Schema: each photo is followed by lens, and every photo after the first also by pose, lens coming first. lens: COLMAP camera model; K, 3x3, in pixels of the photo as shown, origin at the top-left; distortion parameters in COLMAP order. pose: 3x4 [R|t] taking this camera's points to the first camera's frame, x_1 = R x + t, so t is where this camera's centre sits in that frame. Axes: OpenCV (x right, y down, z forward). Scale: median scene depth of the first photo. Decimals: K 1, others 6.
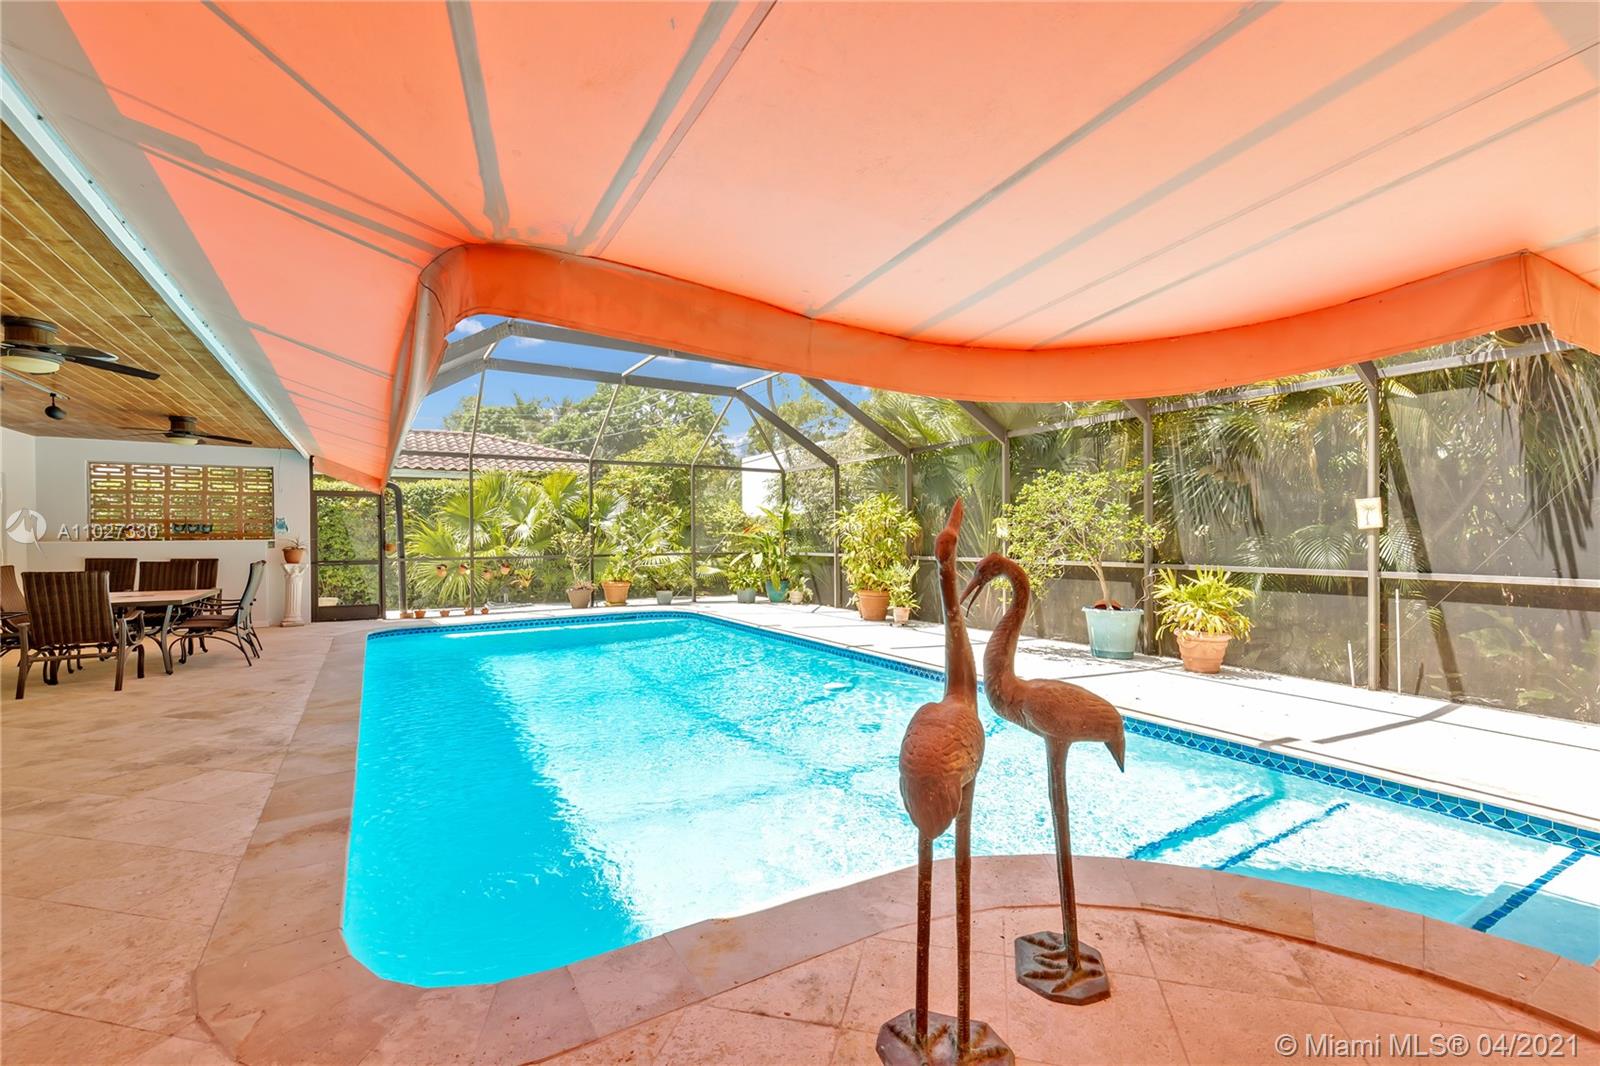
lens RADIAL K [[727.1, 0, 795.3], [0, 727.1, 540.1], [0, 0, 1]] dist [0.000621, -0.000090]
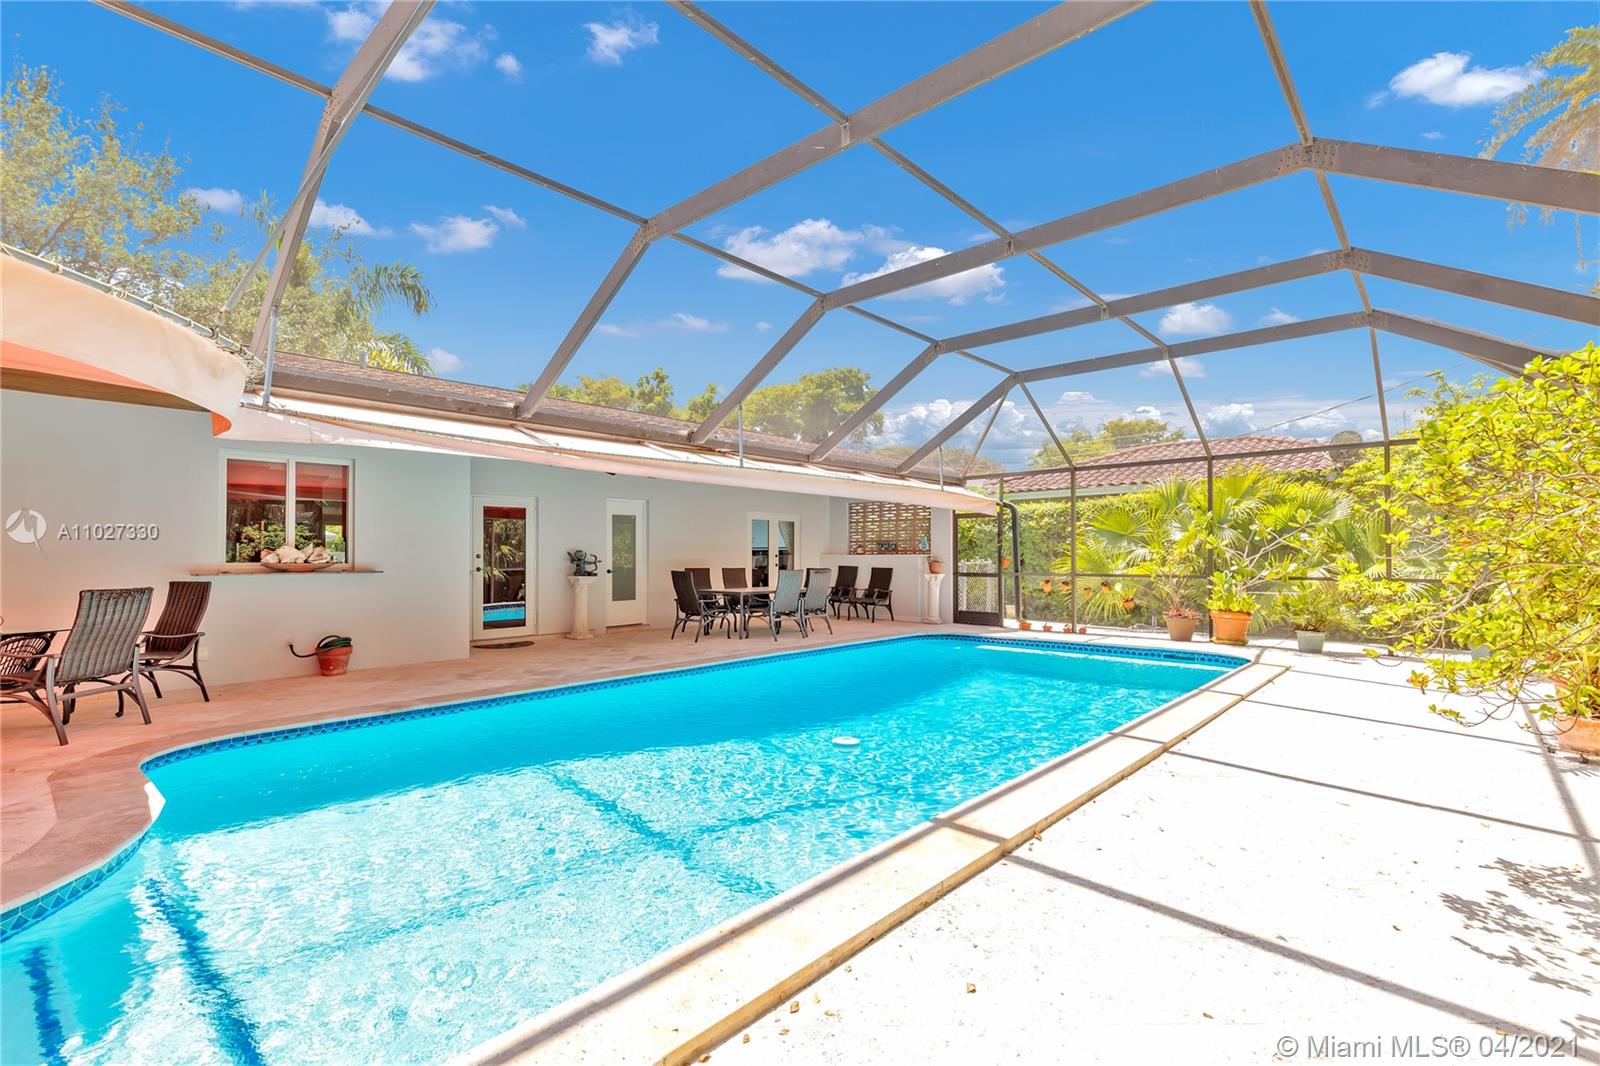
lens RADIAL K [[727.1, 0, 795.3], [0, 727.1, 540.1], [0, 0, 1]] dist [0.000621, -0.000090]
pose [[0.331938, -0.009692, -0.943251, 0.380896], [-0.013213, 0.999801, -0.014923, -0.003859], [0.943209, 0.017417, 0.331744, 0.325627]]
